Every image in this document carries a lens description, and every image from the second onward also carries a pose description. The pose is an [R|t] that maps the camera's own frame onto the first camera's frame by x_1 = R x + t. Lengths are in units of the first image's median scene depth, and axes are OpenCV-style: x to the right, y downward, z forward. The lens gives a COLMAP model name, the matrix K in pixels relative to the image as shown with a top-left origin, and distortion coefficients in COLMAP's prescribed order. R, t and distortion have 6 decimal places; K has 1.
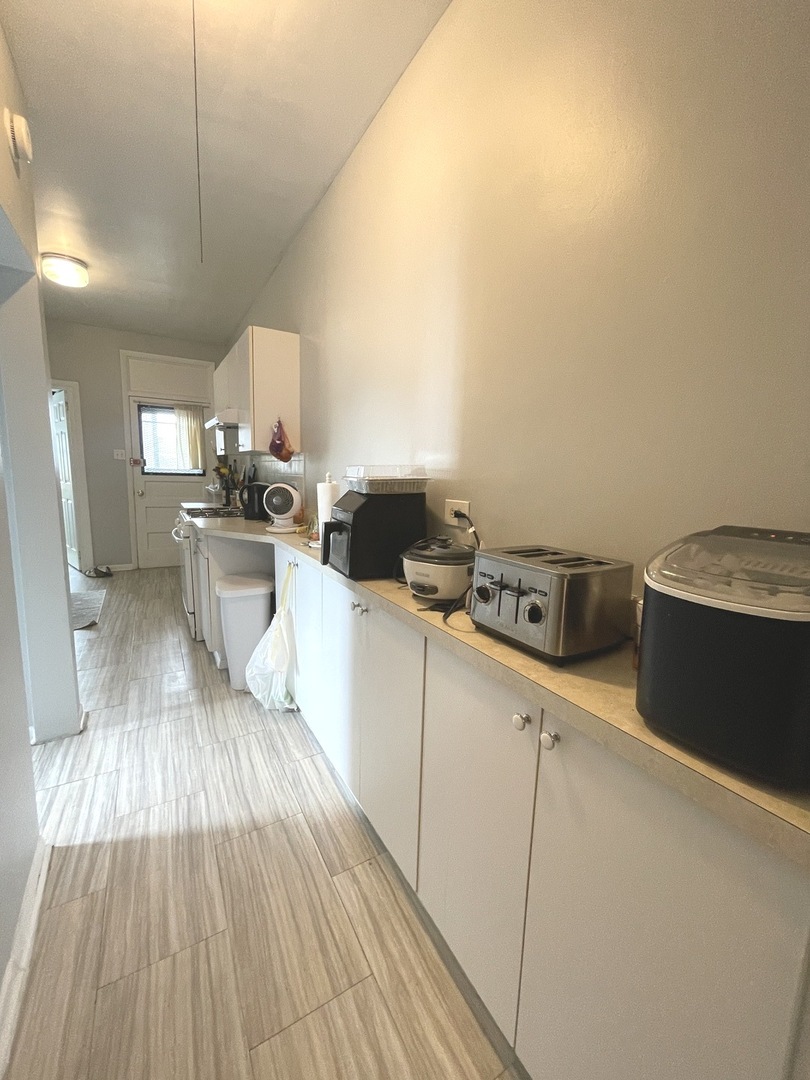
lens RADIAL K [[436.6, 0, 406.9], [0, 436.6, 537.1], [0, 0, 1]] dist [-0.007203, 0.000791]
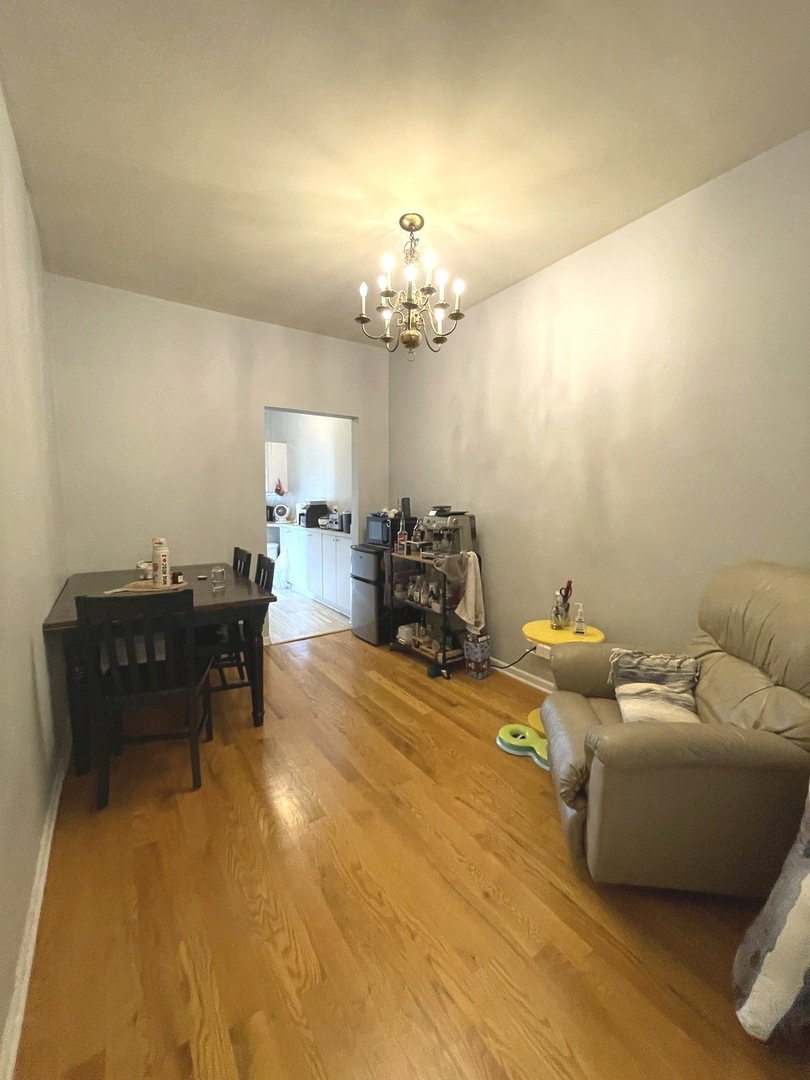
lens RADIAL K [[436.6, 0, 406.9], [0, 436.6, 537.1], [0, 0, 1]] dist [-0.007203, 0.000791]
pose [[0.997356, -0.033738, 0.064361, 0.174791], [0.037440, 0.997660, -0.057209, 0.151086], [-0.062280, 0.059468, 0.996286, -0.997804]]
